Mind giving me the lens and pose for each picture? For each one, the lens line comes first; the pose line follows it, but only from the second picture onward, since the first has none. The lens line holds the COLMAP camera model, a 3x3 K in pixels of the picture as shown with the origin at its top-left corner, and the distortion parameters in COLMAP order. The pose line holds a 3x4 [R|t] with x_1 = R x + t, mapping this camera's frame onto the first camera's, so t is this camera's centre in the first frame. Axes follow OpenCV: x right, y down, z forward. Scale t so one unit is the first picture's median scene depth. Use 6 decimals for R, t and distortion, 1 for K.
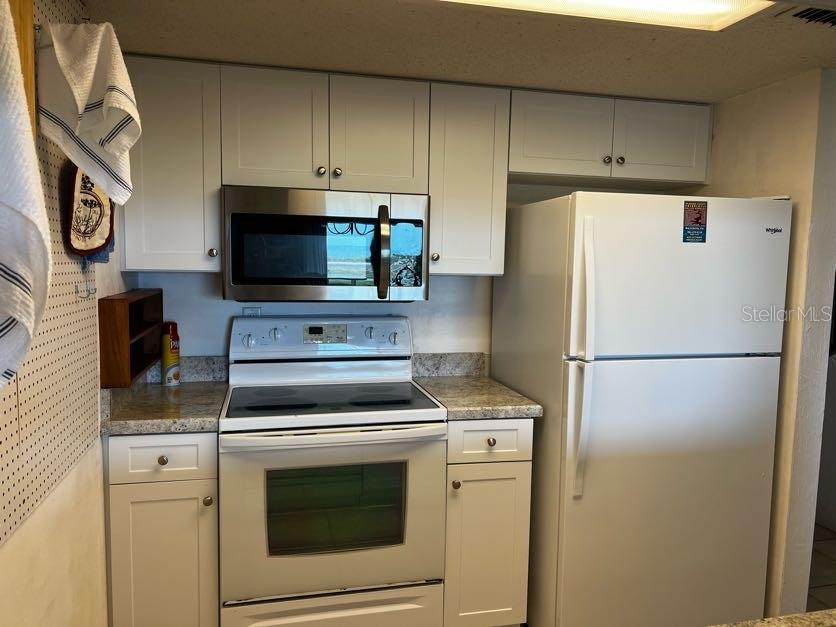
lens RADIAL K [[626.7, 0, 418.7], [0, 626.7, 314.1], [0, 0, 1]] dist [0.056200, -0.022917]
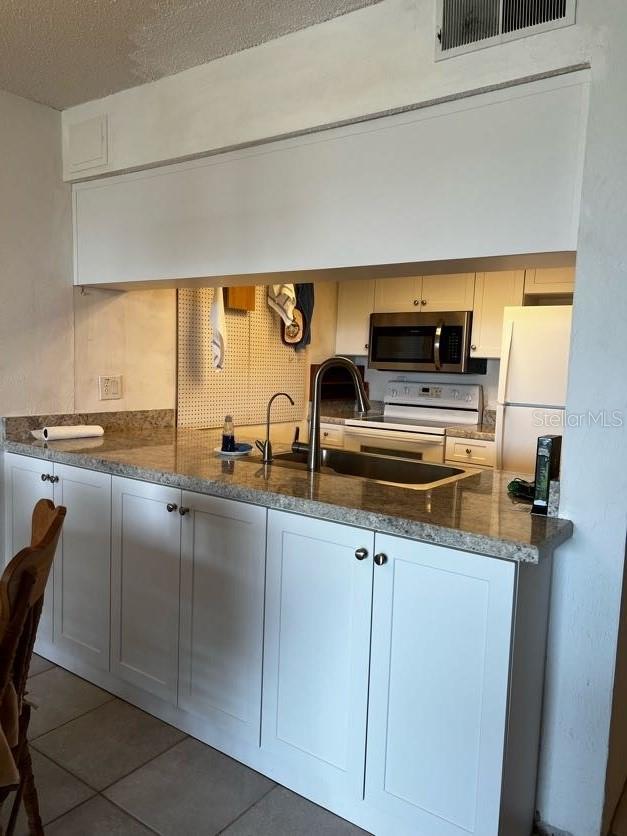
lens RADIAL K [[626.7, 0, 312.1], [0, 626.7, 423.0], [0, 0, 1]] dist [0.056200, -0.022917]
pose [[0.648842, 0.081573, -0.756538, 1.162282], [-0.089244, 0.995533, 0.030803, 0.109722], [0.755672, 0.047530, 0.653223, -0.489983]]
